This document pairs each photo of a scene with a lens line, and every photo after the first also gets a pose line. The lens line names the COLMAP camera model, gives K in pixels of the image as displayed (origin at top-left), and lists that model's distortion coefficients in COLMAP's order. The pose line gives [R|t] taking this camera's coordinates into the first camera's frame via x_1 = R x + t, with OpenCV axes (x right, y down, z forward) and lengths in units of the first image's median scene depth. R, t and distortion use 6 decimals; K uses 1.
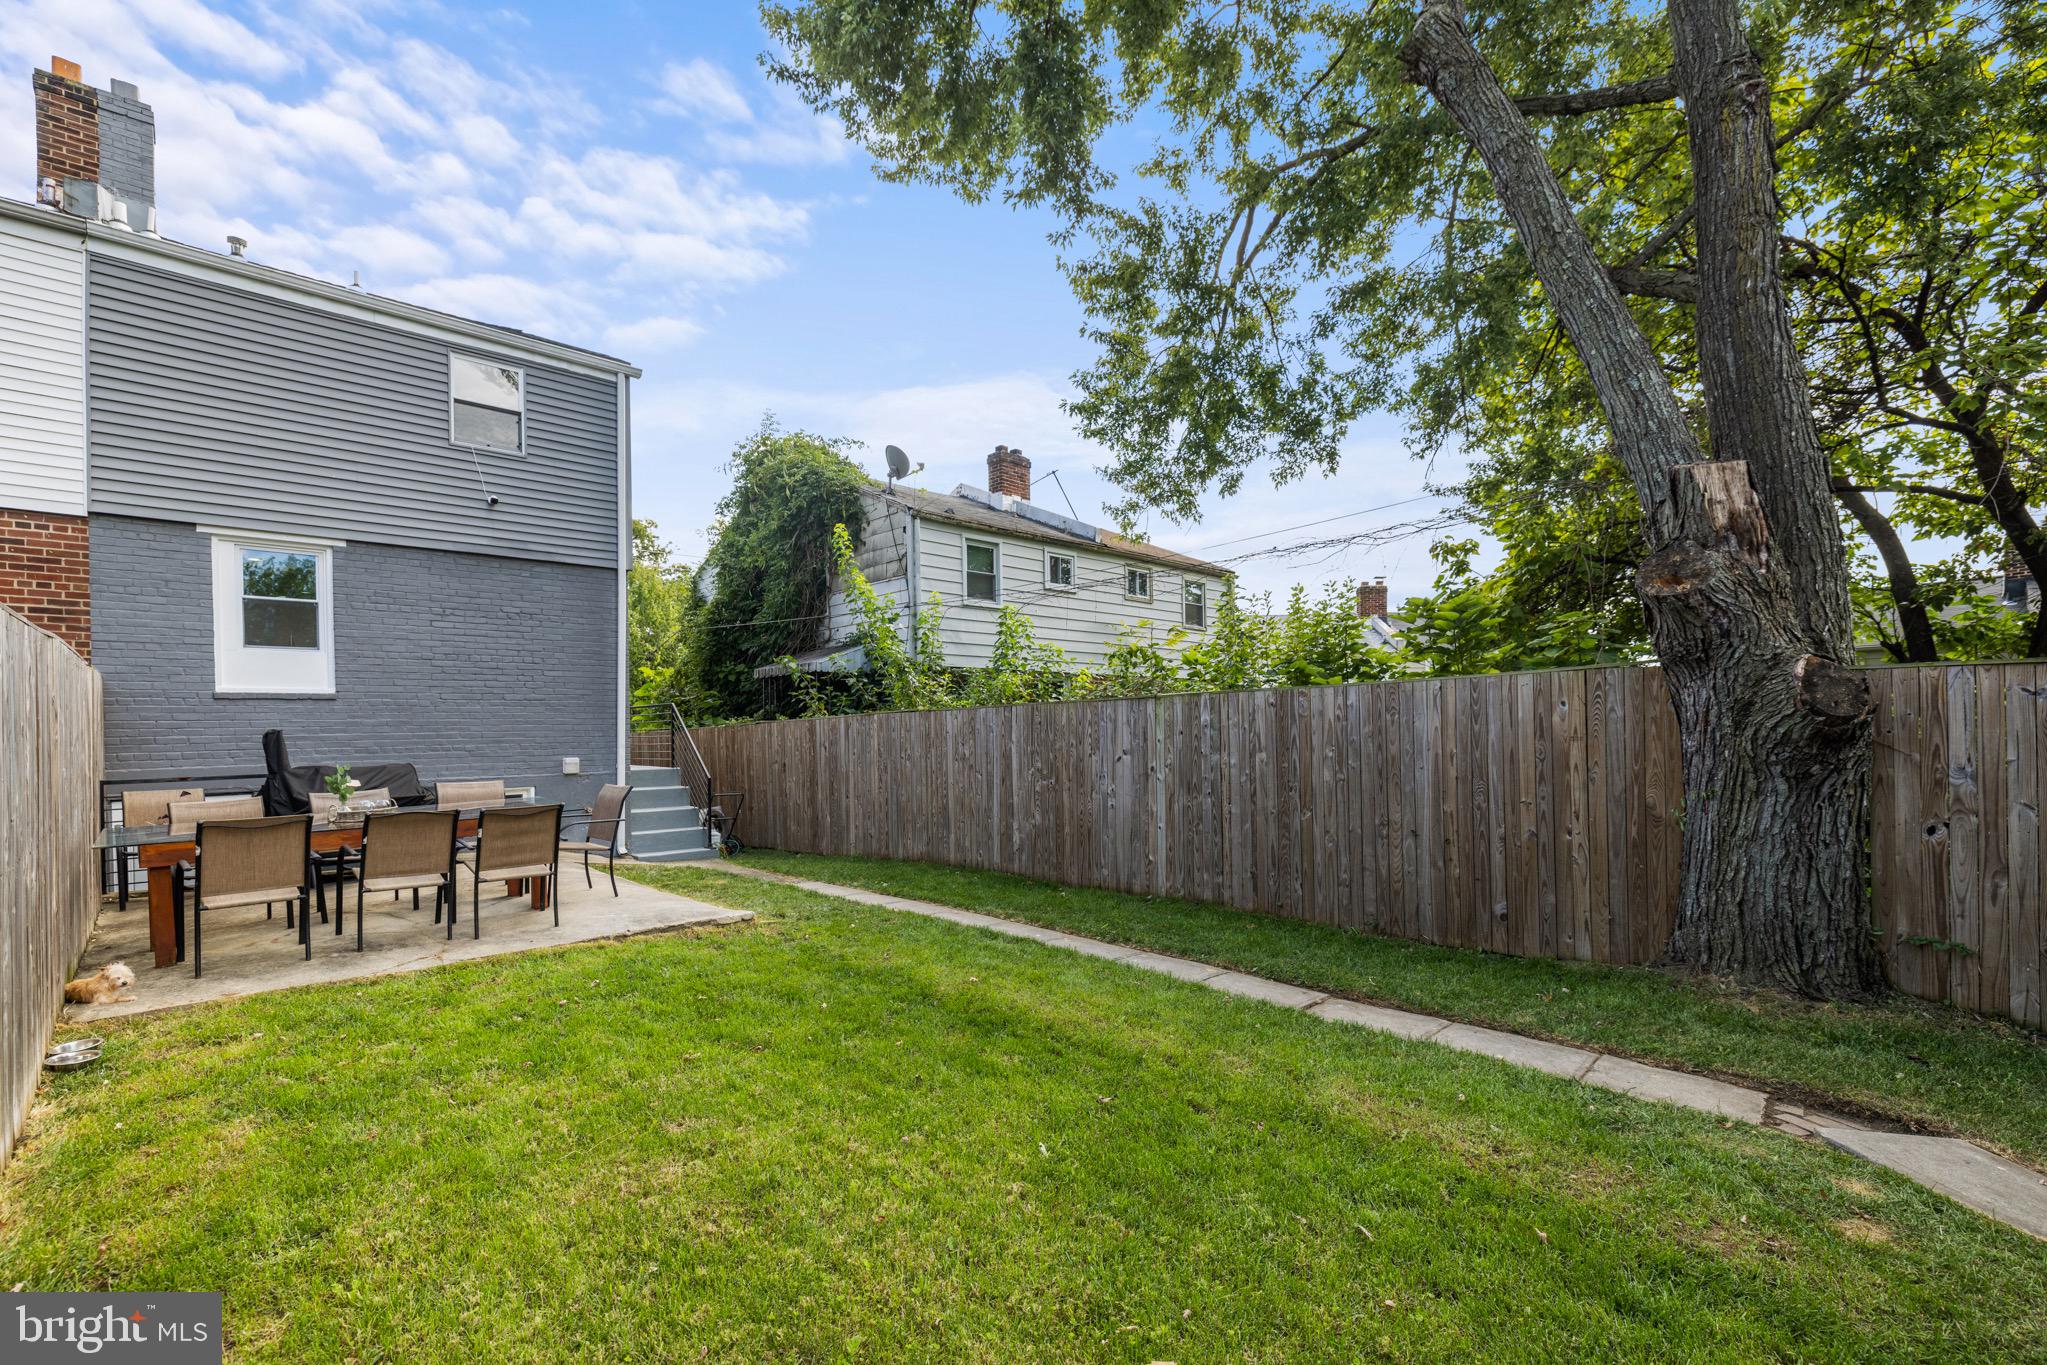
lens RADIAL K [[900.1, 0, 962.3], [0, 900.1, 727.6], [0, 0, 1]] dist [0.003928, 0.000051]
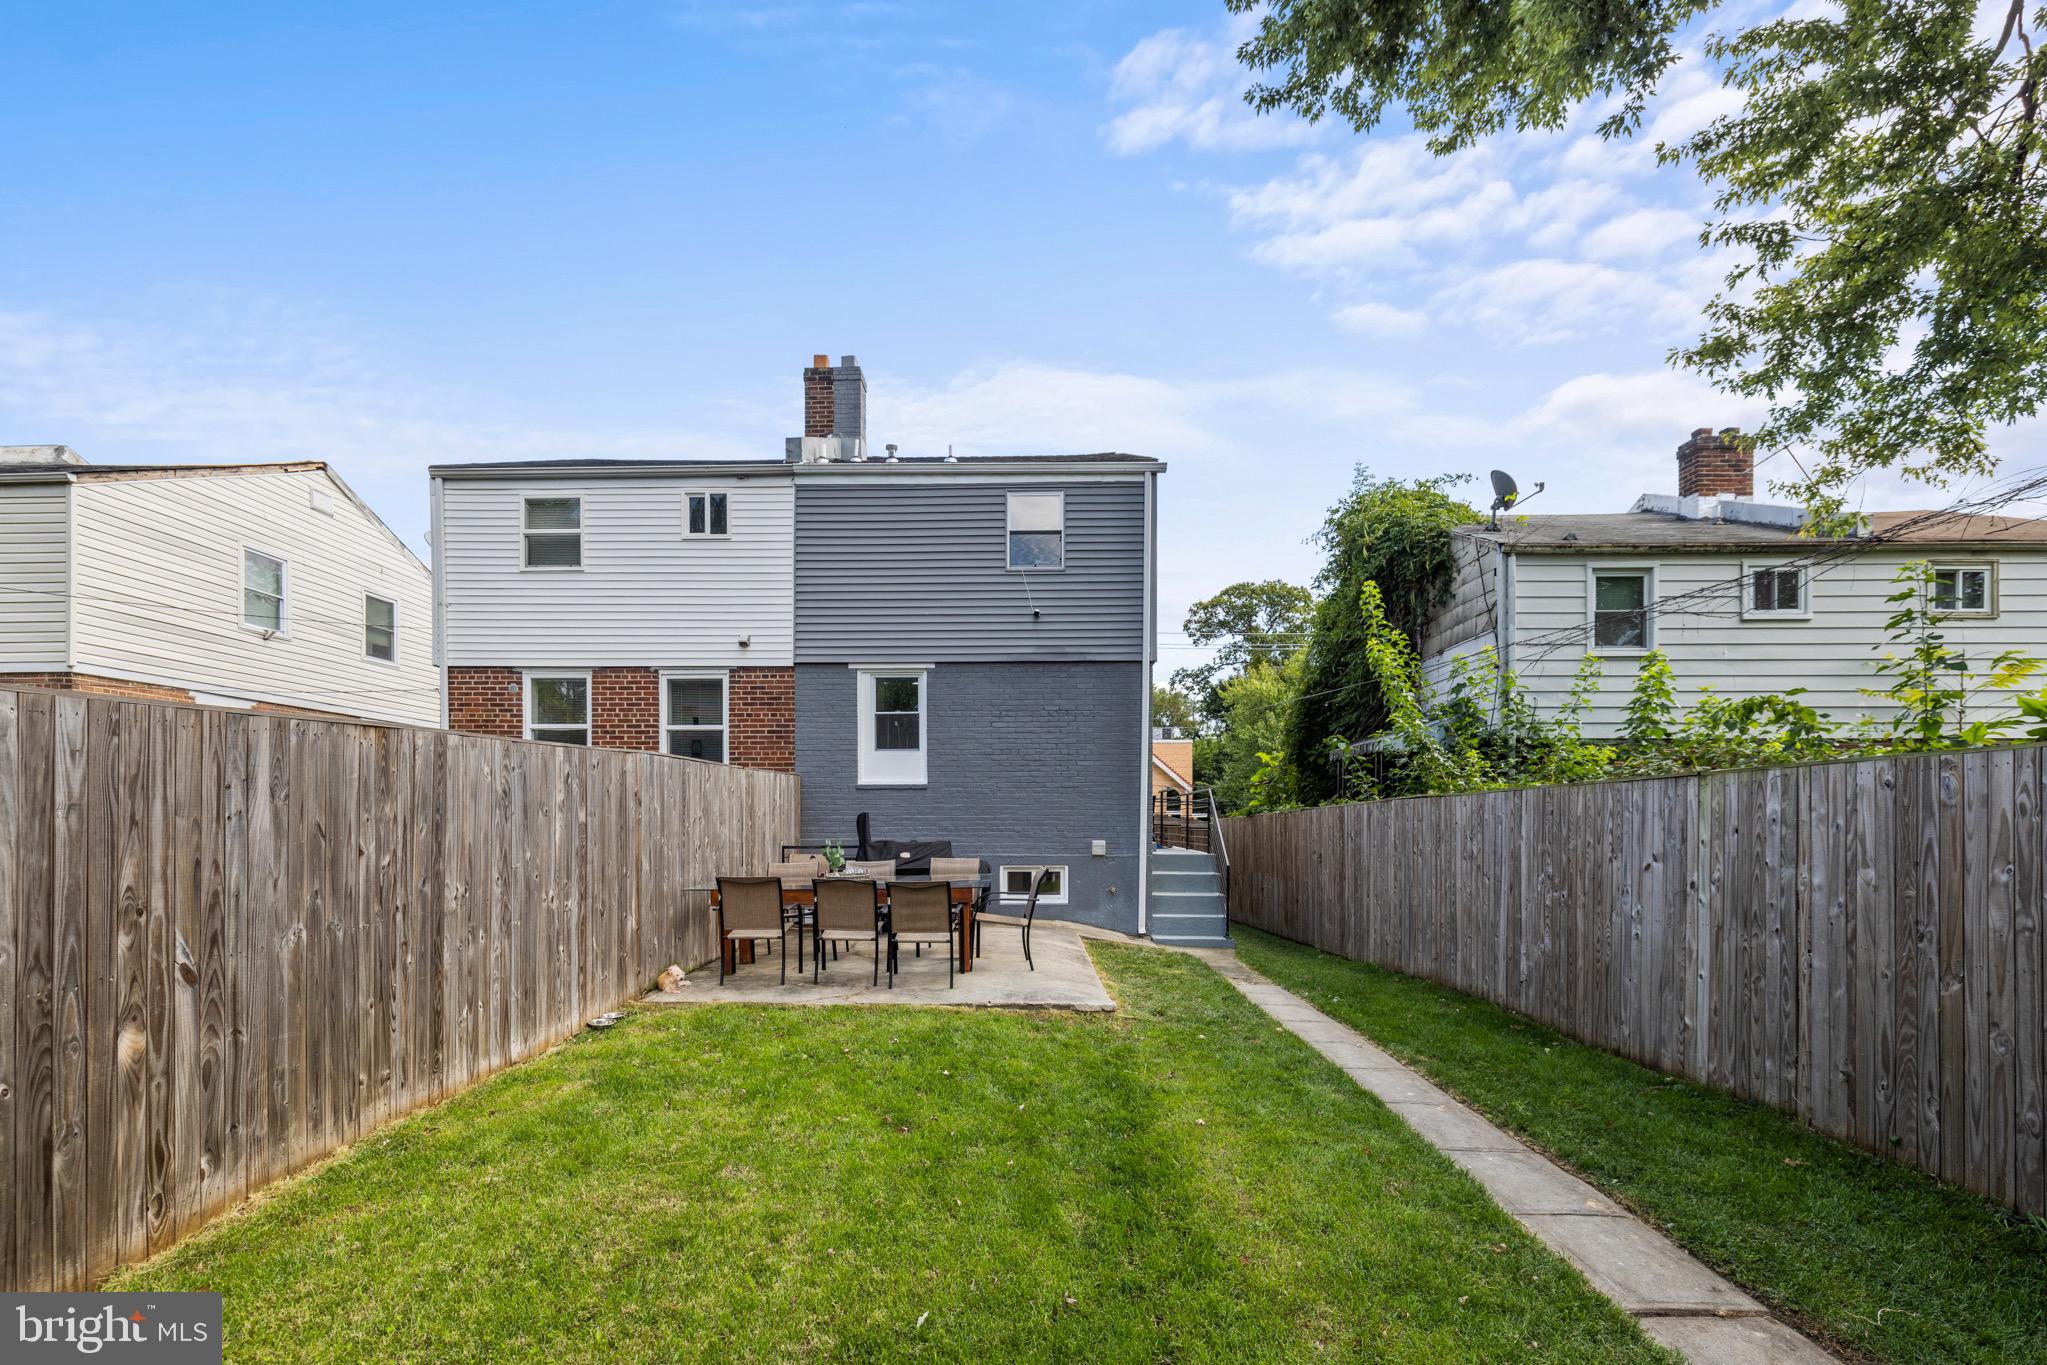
lens RADIAL K [[900.1, 0, 1030.4], [0, 900.1, 821.7], [0, 0, 1]] dist [0.003928, 0.000051]
pose [[0.722681, 0.016722, -0.690980, 0.277578], [-0.008907, 0.999850, 0.014881, -0.004825], [0.691125, -0.004600, 0.722721, 0.173459]]
